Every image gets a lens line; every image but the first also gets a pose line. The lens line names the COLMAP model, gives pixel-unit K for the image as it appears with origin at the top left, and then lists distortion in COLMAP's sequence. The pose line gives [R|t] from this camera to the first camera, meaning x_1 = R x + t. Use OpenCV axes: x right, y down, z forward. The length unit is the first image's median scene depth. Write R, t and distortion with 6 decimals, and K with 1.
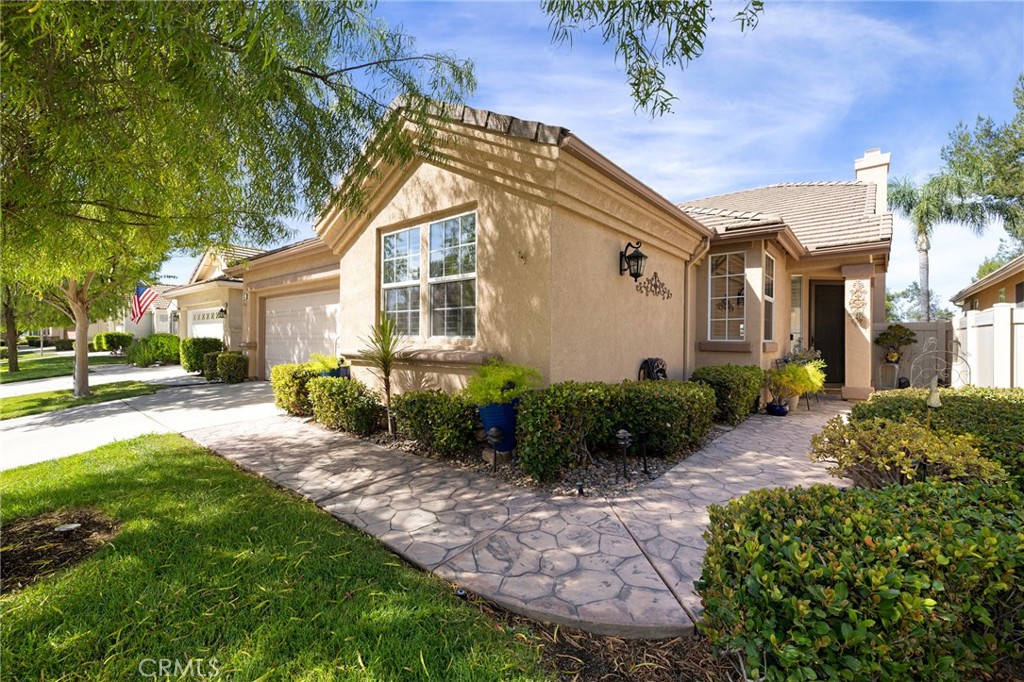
lens RADIAL K [[426.6, 0, 512.0], [0, 426.6, 341.0], [0, 0, 1]] dist [0.000577, -0.000031]
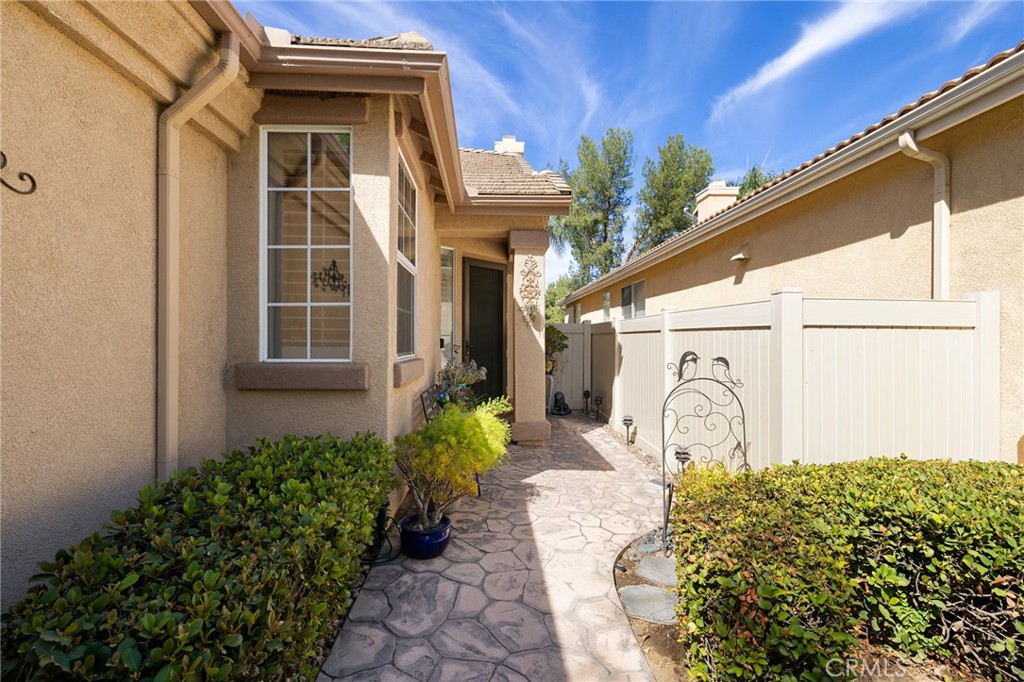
lens RADIAL K [[426.6, 0, 512.0], [0, 426.6, 341.0], [0, 0, 1]] dist [0.000577, -0.000031]
pose [[0.717780, -0.008600, 0.696217, 0.380103], [0.006555, 0.999963, 0.005594, -0.019405], [-0.696239, 0.000548, 0.717809, 0.619457]]
